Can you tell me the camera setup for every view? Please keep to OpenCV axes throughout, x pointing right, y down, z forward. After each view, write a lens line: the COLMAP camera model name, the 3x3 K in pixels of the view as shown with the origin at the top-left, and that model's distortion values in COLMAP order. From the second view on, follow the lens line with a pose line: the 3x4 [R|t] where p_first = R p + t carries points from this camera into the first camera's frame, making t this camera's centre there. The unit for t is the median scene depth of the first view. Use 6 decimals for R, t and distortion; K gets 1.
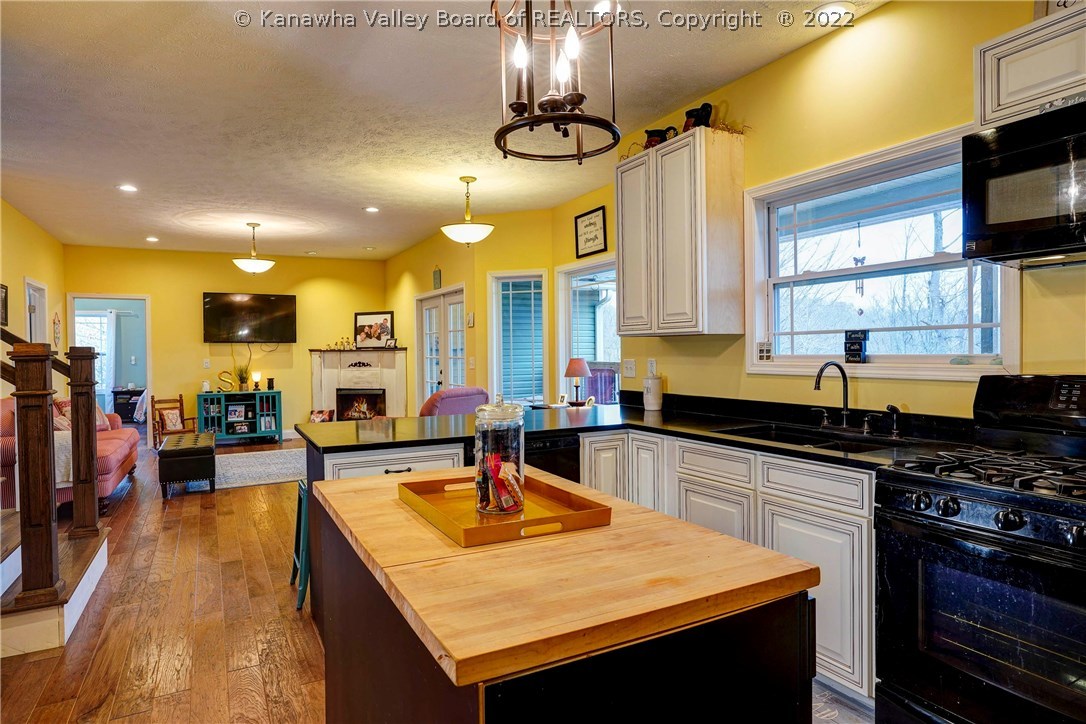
lens RADIAL K [[619.2, 0, 542.8], [0, 619.2, 360.5], [0, 0, 1]] dist [0.040241, 0.000457]
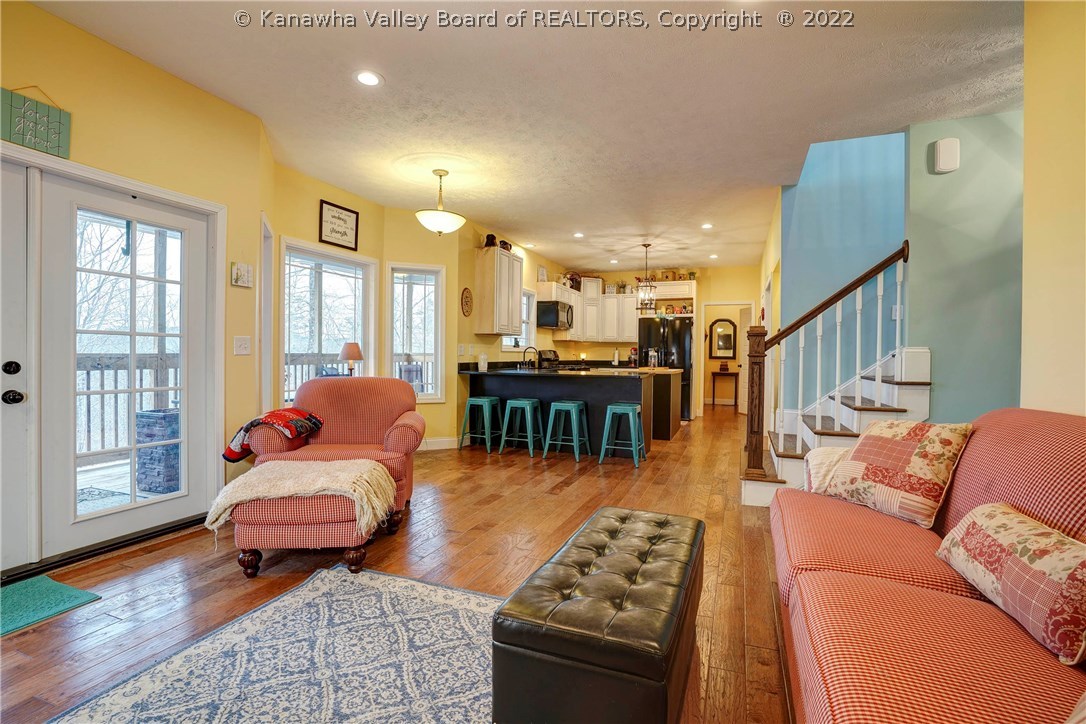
lens RADIAL K [[517.3, 0, 541.1], [0, 517.3, 358.9], [0, 0, 1]] dist [-0.011303, 0.002656]
pose [[-0.656892, -0.001608, 0.753983, -0.513054], [0.012642, 0.999834, 0.013147, 0.008300], [-0.753878, 0.018168, -0.656763, 0.835261]]
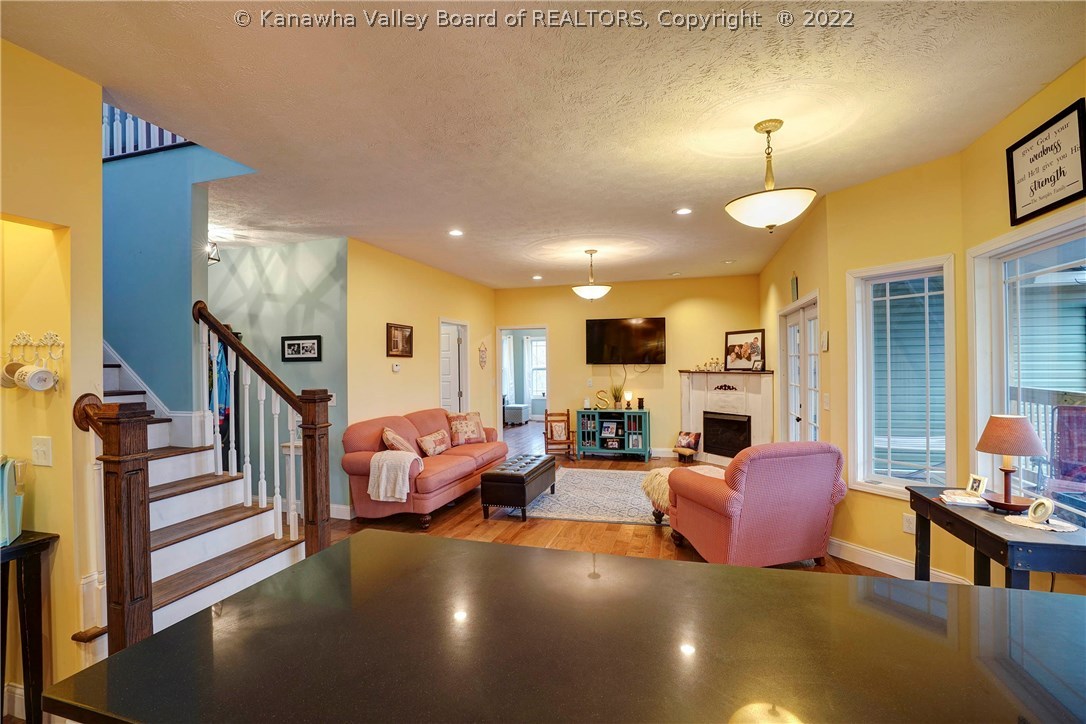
lens RADIAL K [[517.3, 0, 545.1], [0, 517.3, 363.5], [0, 0, 1]] dist [-0.011303, 0.002656]
pose [[0.728590, 0.007506, -0.684909, 0.042418], [-0.012018, 0.999926, -0.001826, -0.027256], [0.684845, 0.009561, 0.728626, 0.269158]]
